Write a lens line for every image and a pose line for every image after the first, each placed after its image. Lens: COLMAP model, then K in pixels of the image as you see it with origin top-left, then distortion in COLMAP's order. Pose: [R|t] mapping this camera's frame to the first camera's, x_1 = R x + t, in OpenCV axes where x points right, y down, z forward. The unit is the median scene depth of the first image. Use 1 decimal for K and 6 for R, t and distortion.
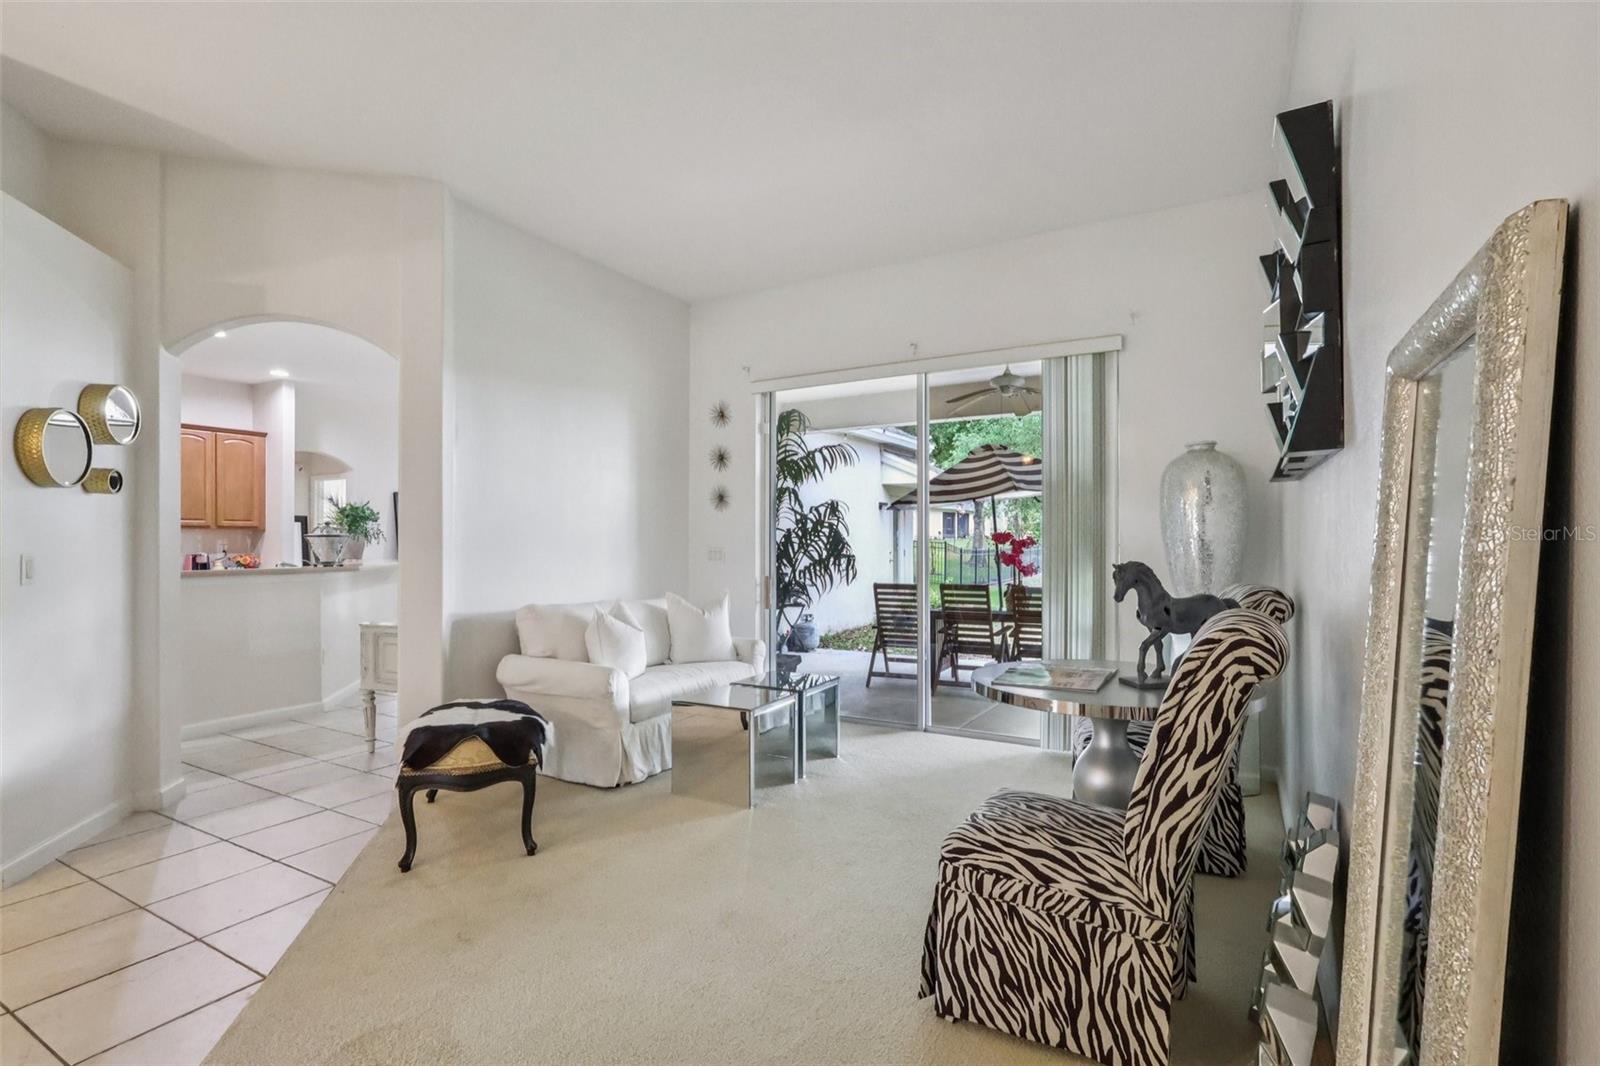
lens RADIAL K [[748.8, 0, 800.0], [0, 748.8, 533.0], [0, 0, 1]] dist [0.002269, 0.000271]
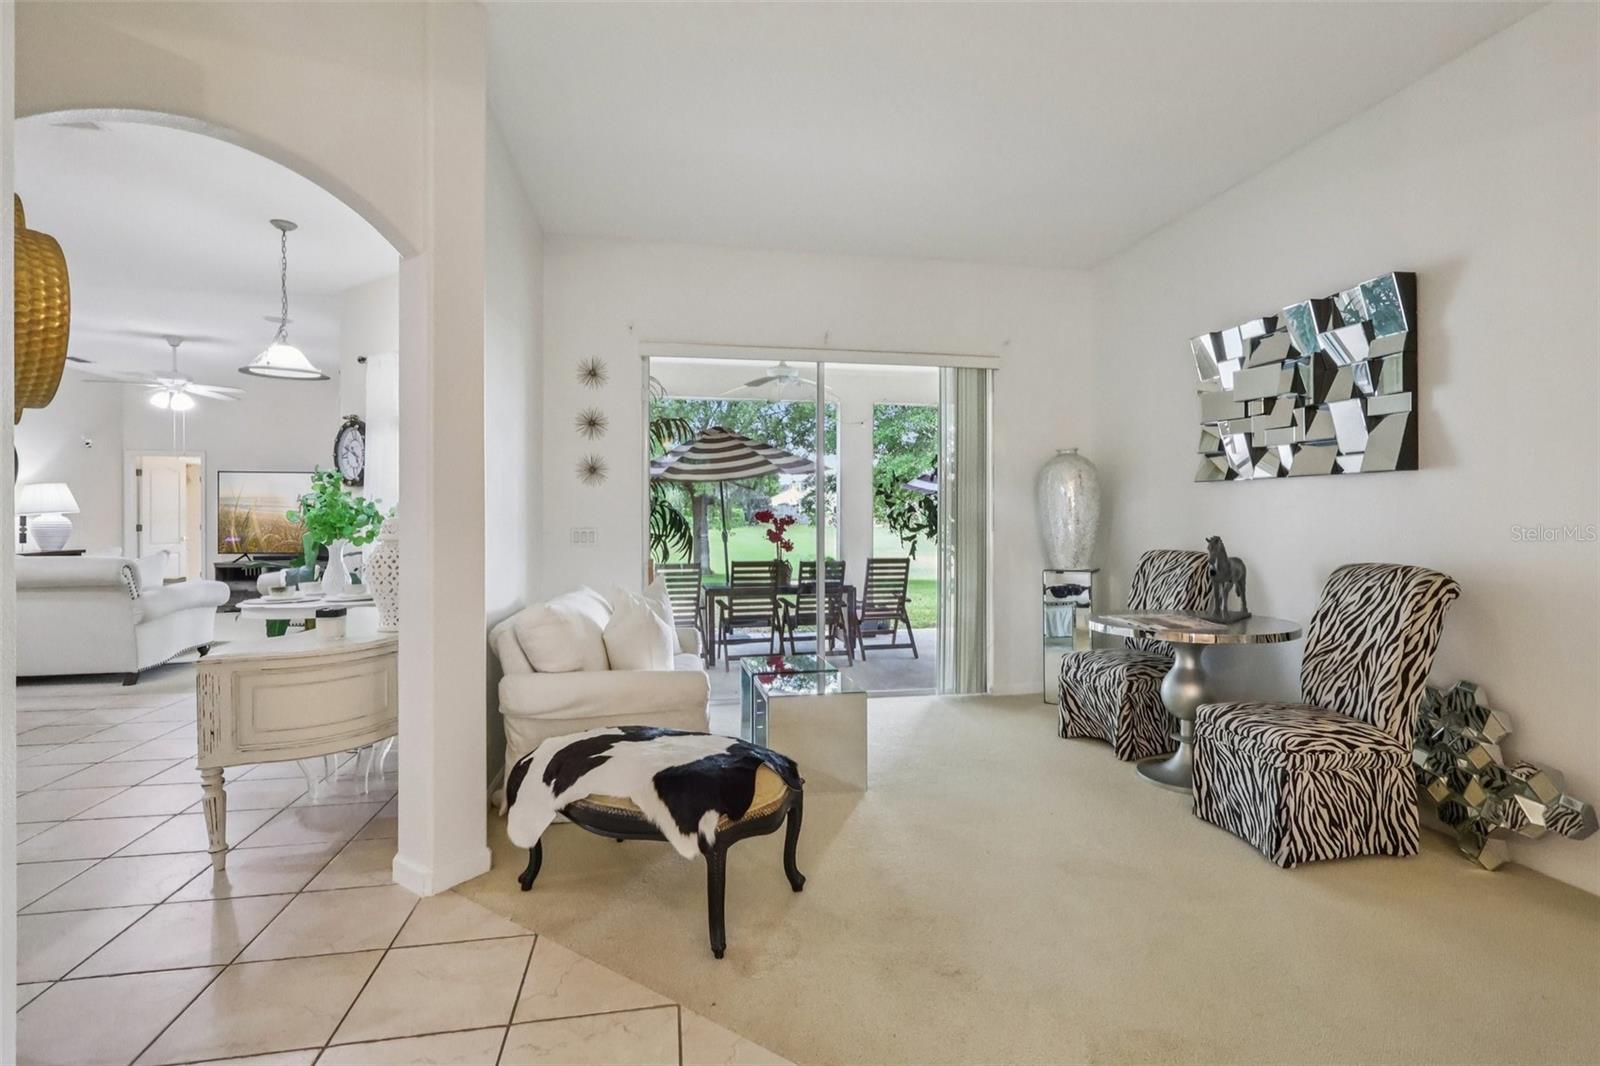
lens RADIAL K [[751.6, 0, 812.8], [0, 751.6, 512.6], [0, 0, 1]] dist [0.000600, -0.000141]
pose [[0.760599, 0.004952, 0.649203, -1.445187], [-0.007863, 0.999968, 0.001585, -0.003312], [-0.649174, -0.006311, 0.760614, 0.543392]]
